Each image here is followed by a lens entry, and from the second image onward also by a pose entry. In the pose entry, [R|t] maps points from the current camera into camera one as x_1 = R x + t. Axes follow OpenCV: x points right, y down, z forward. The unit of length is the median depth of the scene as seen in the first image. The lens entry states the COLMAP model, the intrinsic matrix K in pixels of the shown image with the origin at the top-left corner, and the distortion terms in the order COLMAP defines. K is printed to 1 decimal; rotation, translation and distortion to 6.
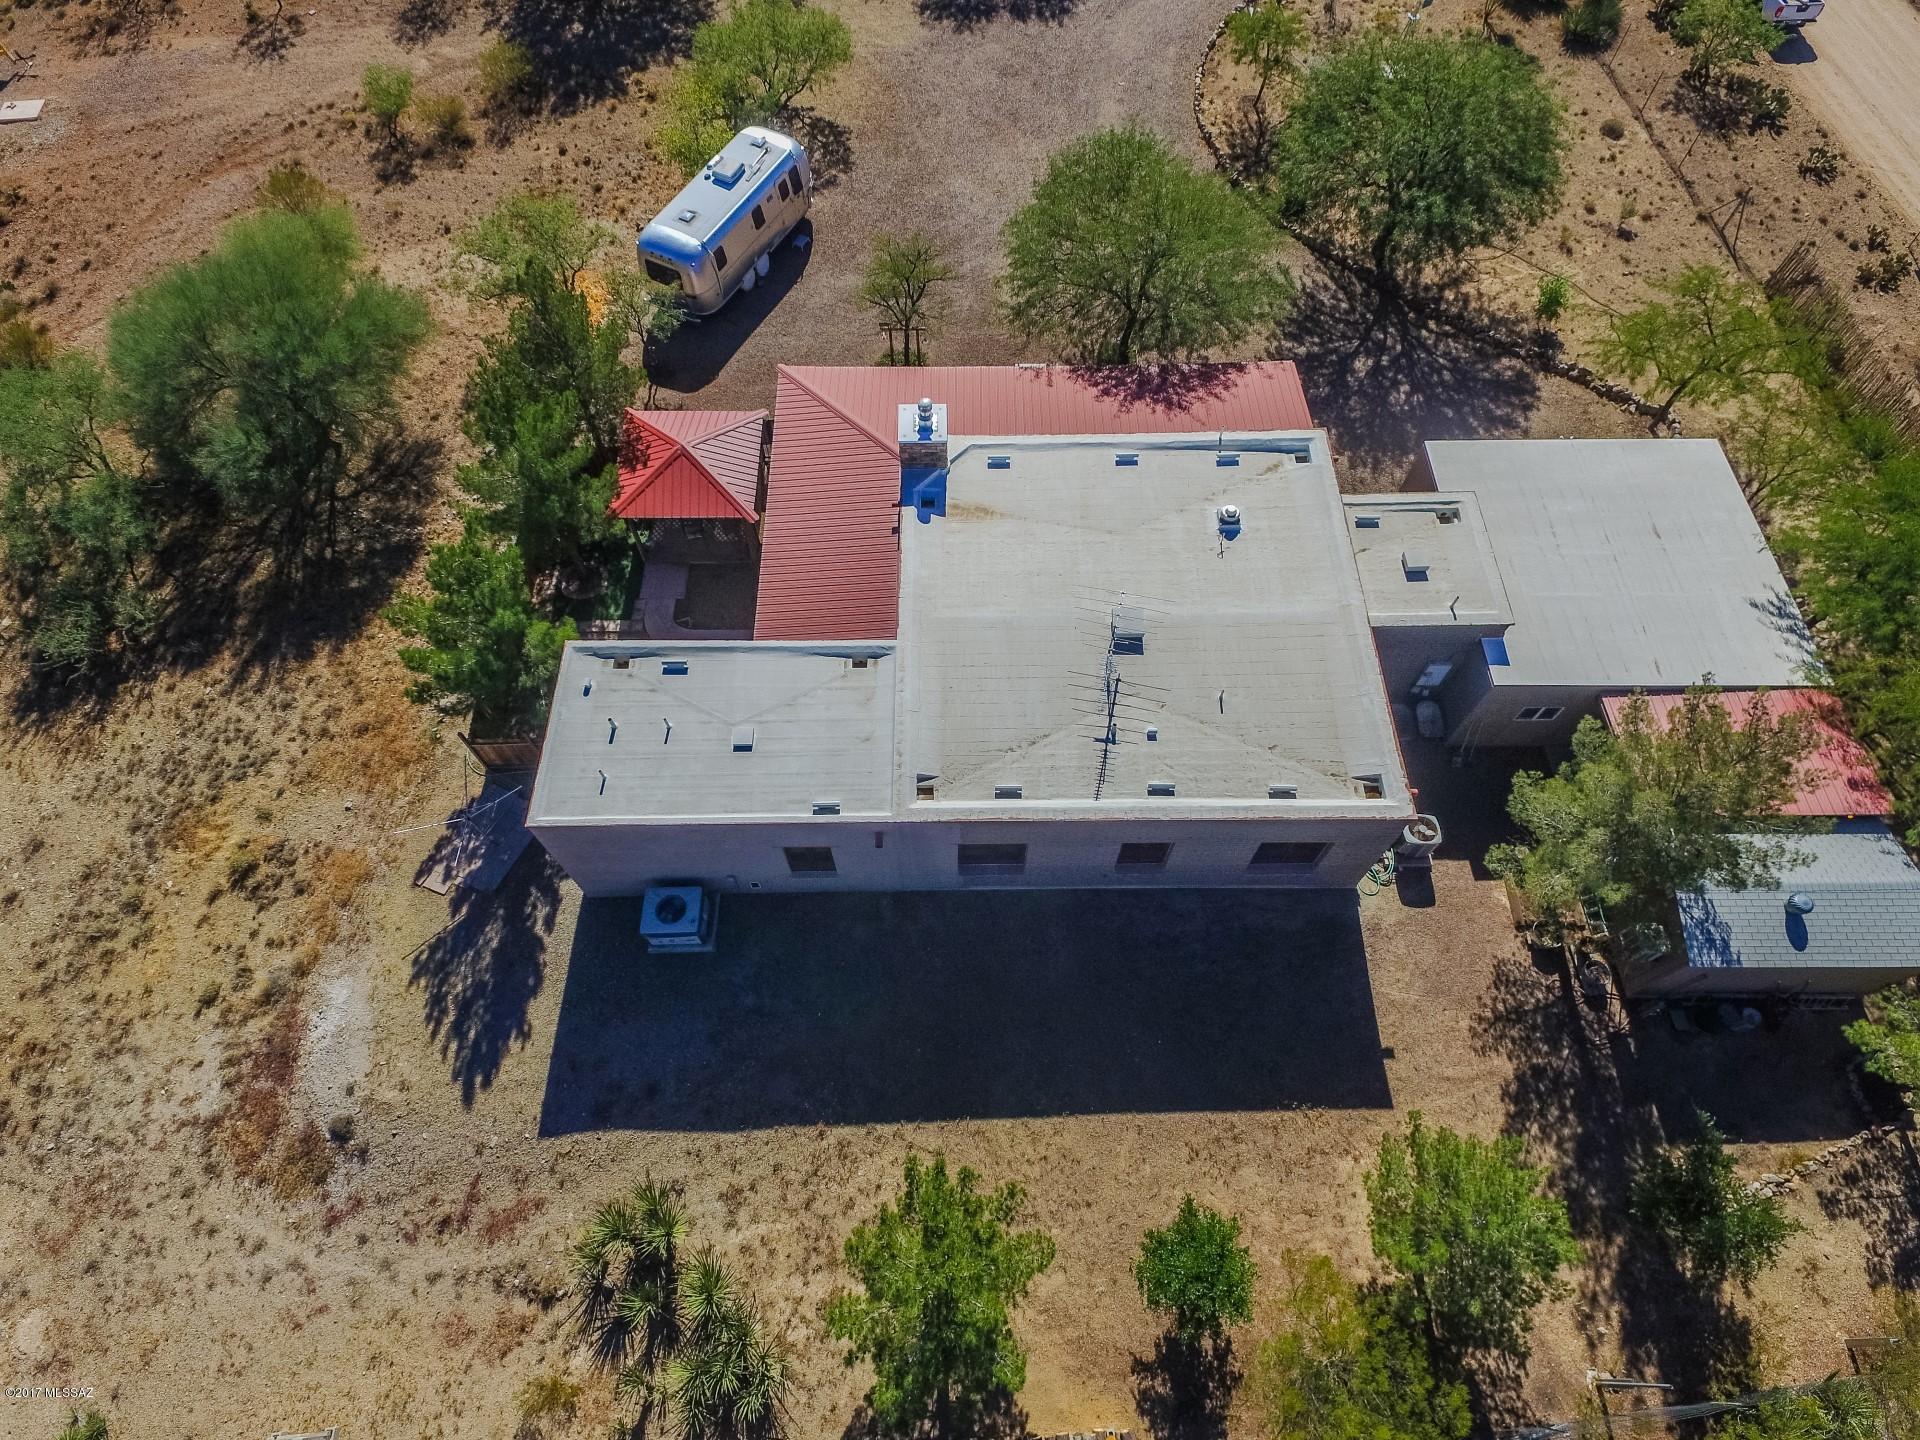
lens RADIAL K [[1052.4, 0, 966.2], [0, 1052.4, 735.3], [0, 0, 1]] dist [0.134046, -0.083697]
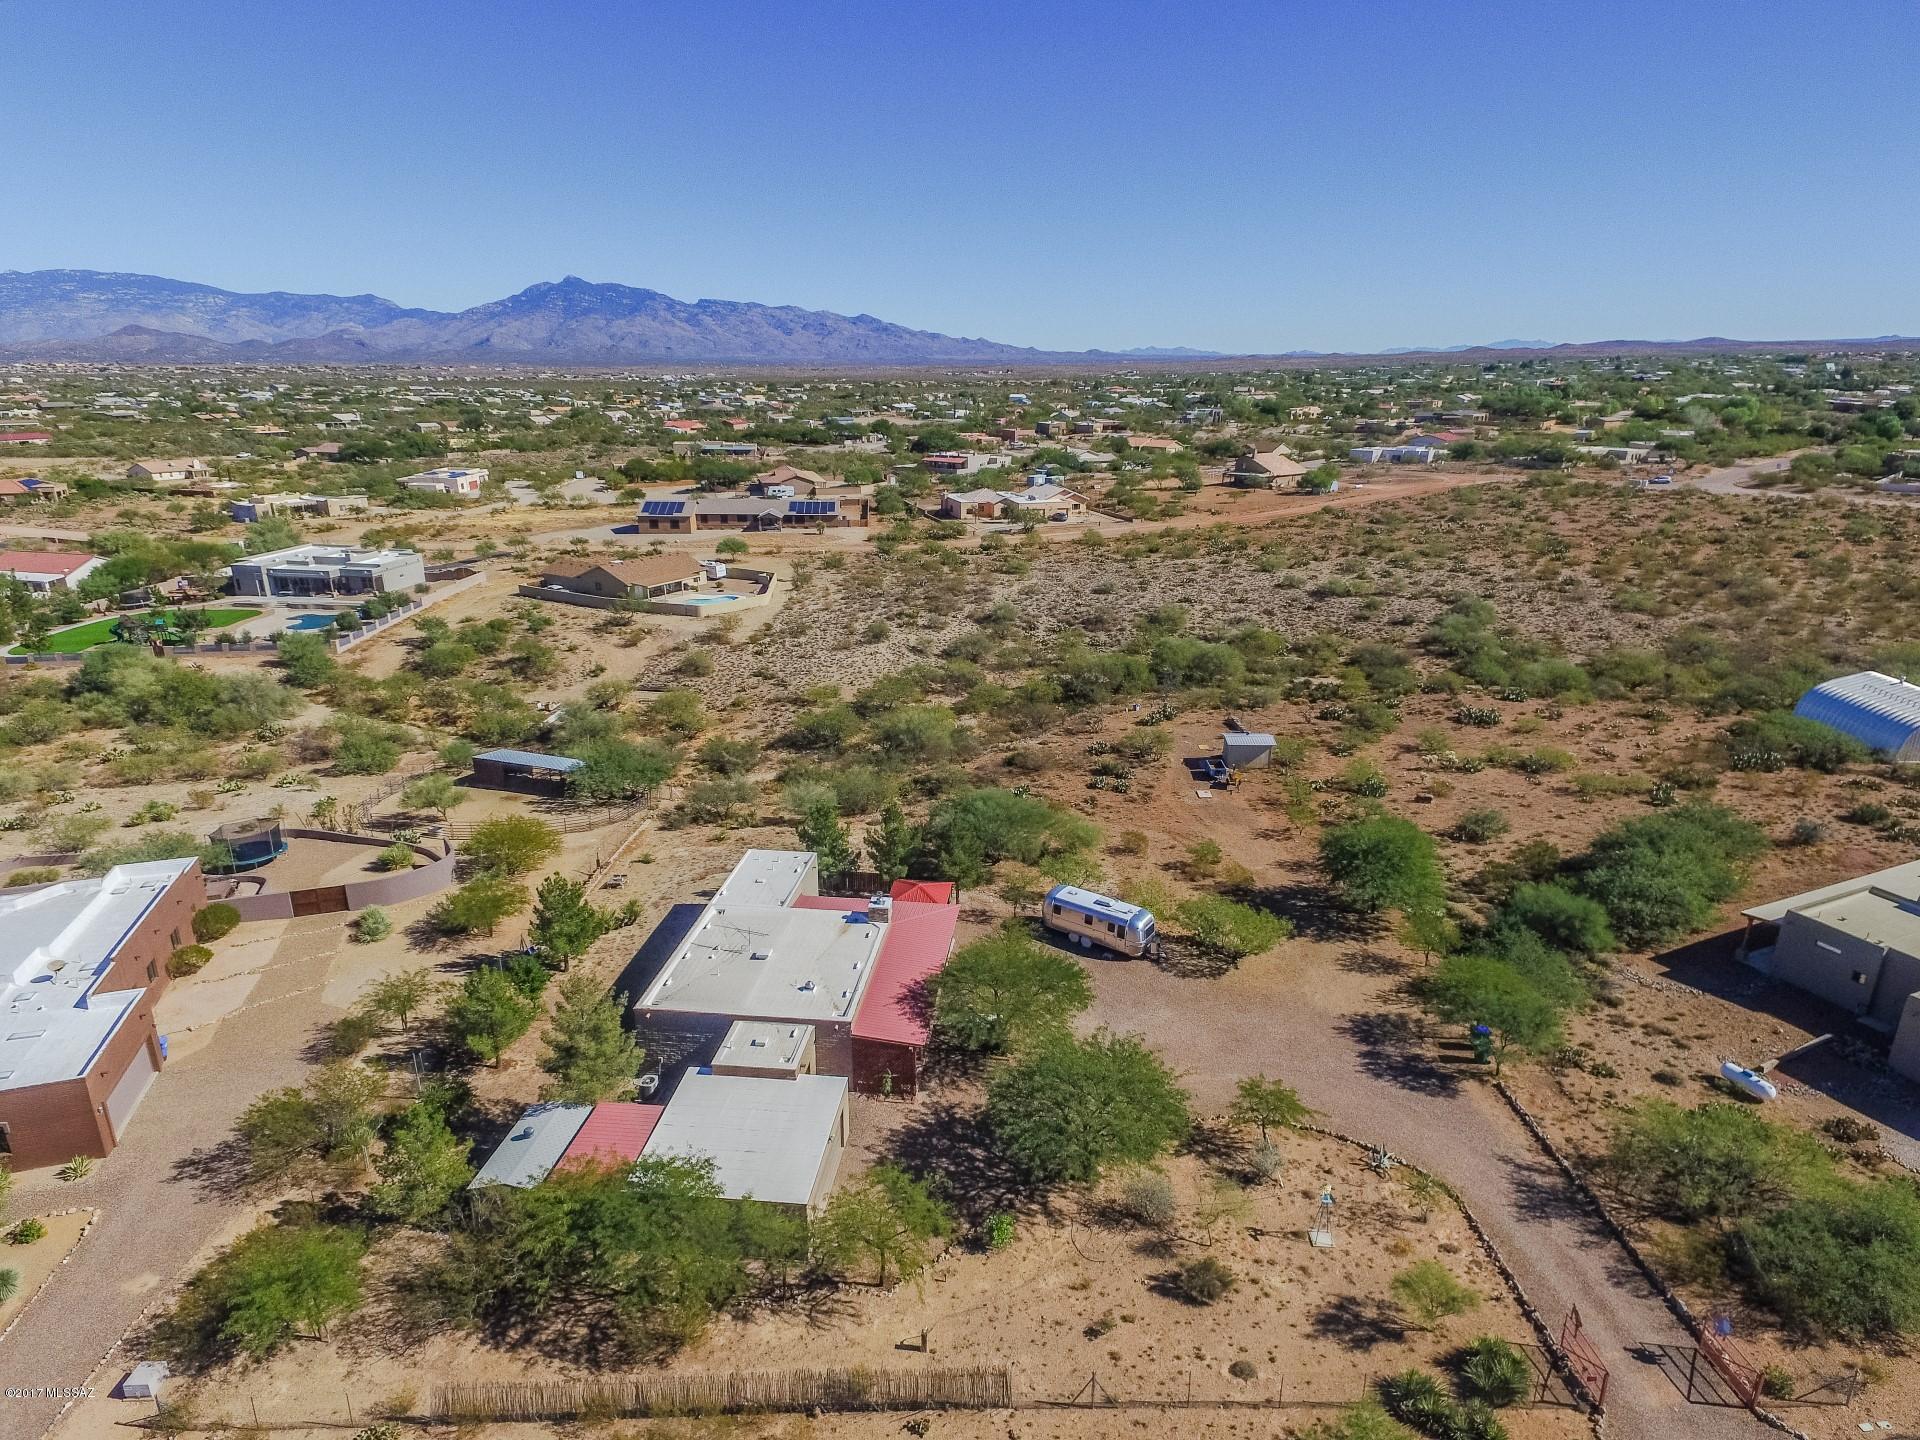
lens RADIAL K [[1073.4, 0, 959.9], [0, 1073.4, 728.6], [0, 0, 1]] dist [0.141584, -0.091841]
pose [[-0.127953, 0.316420, -0.939950, 2.138635], [-0.870517, 0.418281, 0.259310, -1.280119], [0.475214, 0.851422, 0.221929, 0.243319]]
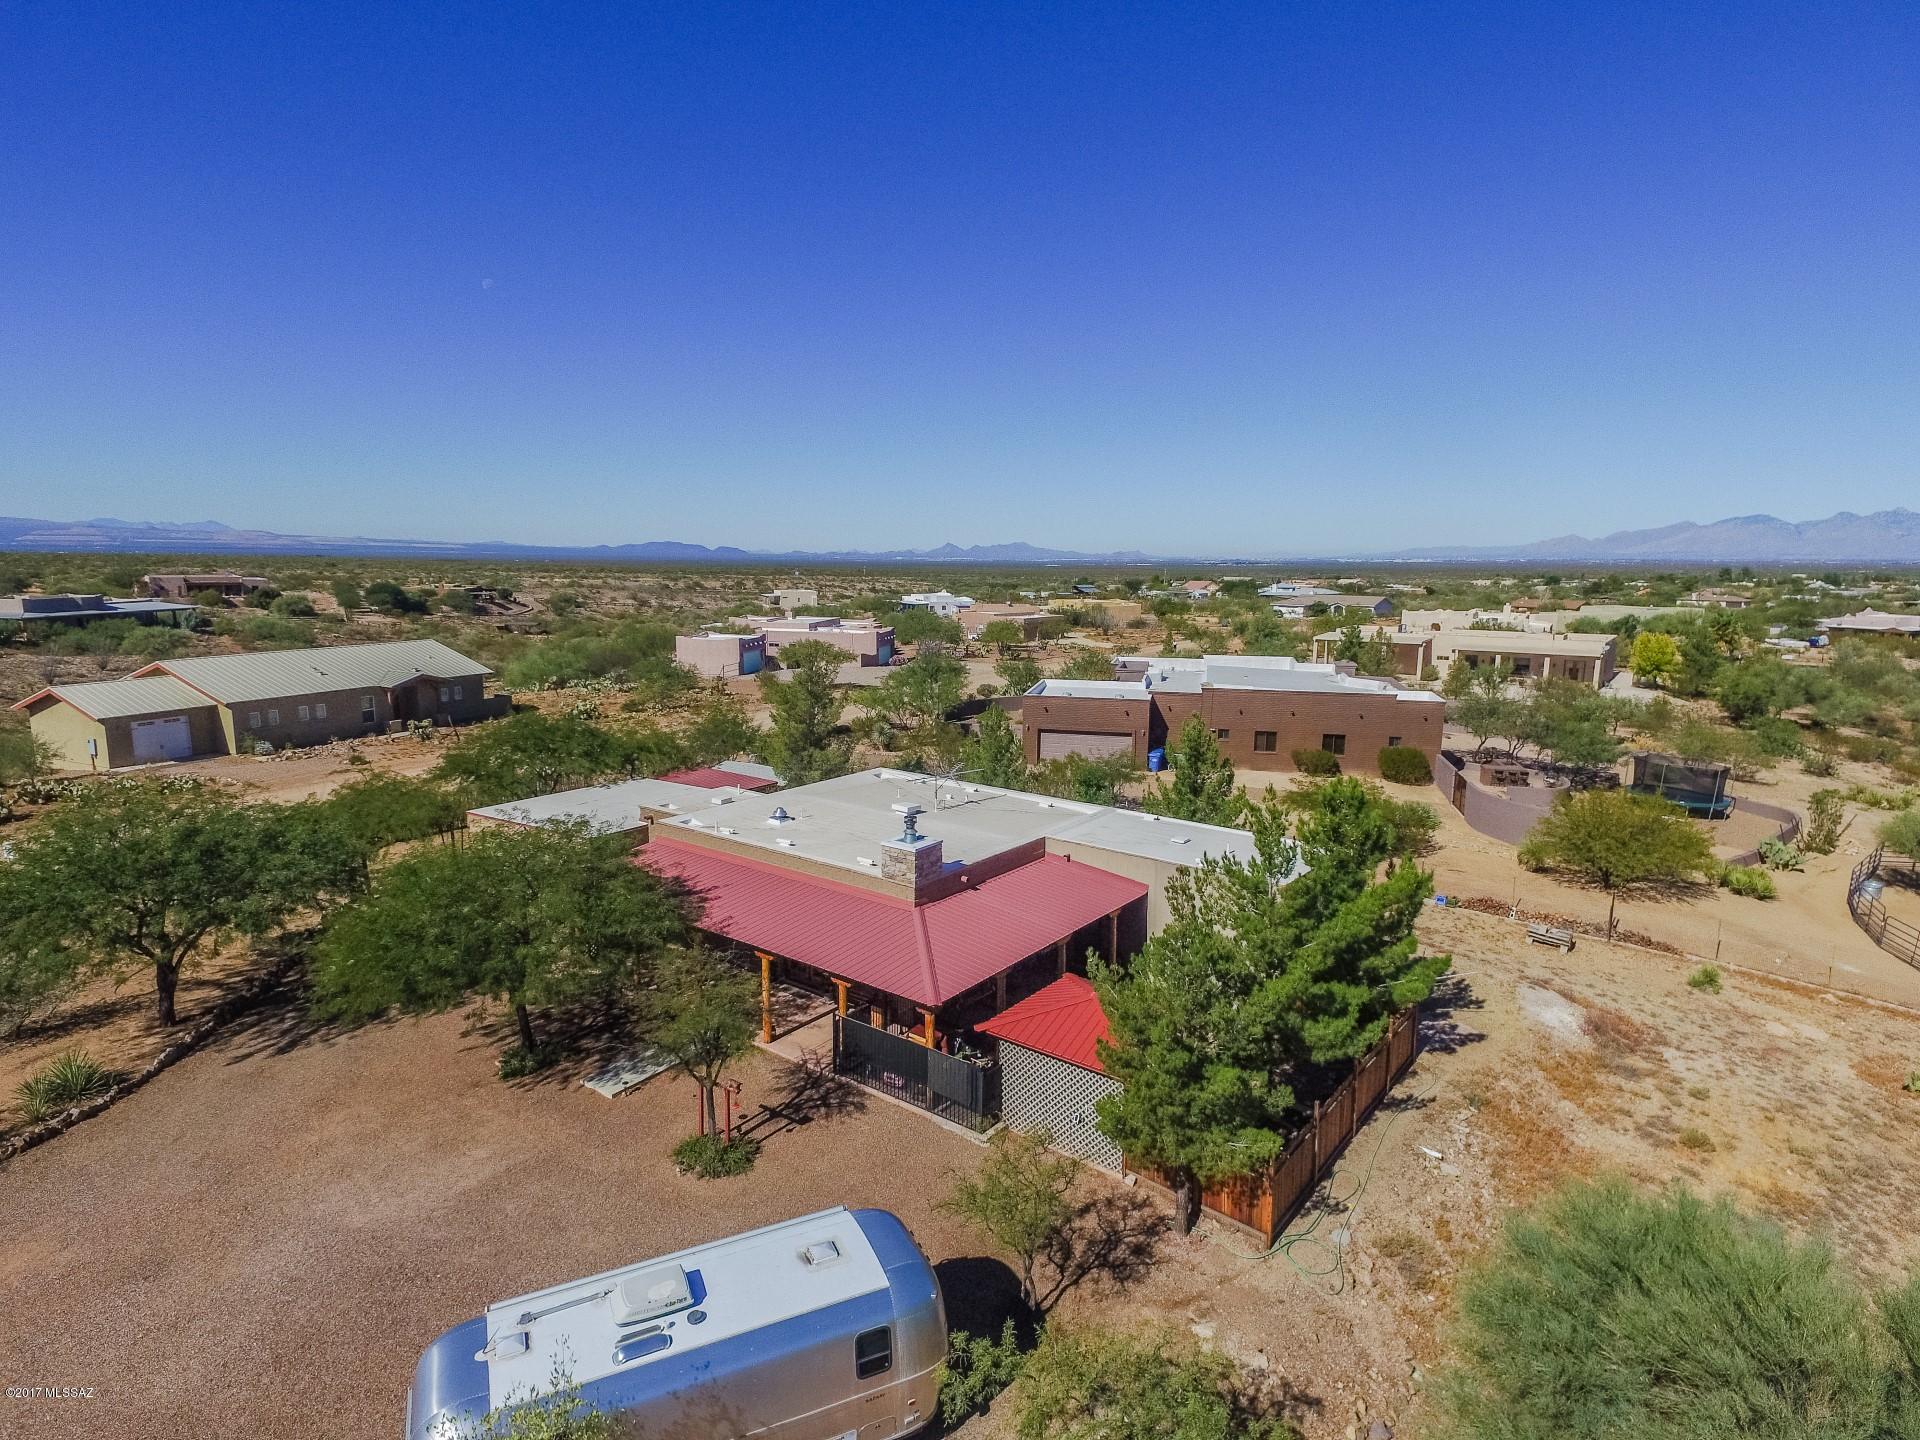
lens RADIAL K [[1073.0, 0, 960.0], [0, 1073.0, 720.0], [0, 0, 1]] dist [0.112753, -0.054748]
pose [[-0.789661, -0.107659, 0.604024, -0.769405], [0.532635, 0.368348, 0.761984, -1.209860], [-0.304526, 0.923433, -0.233527, 1.182015]]
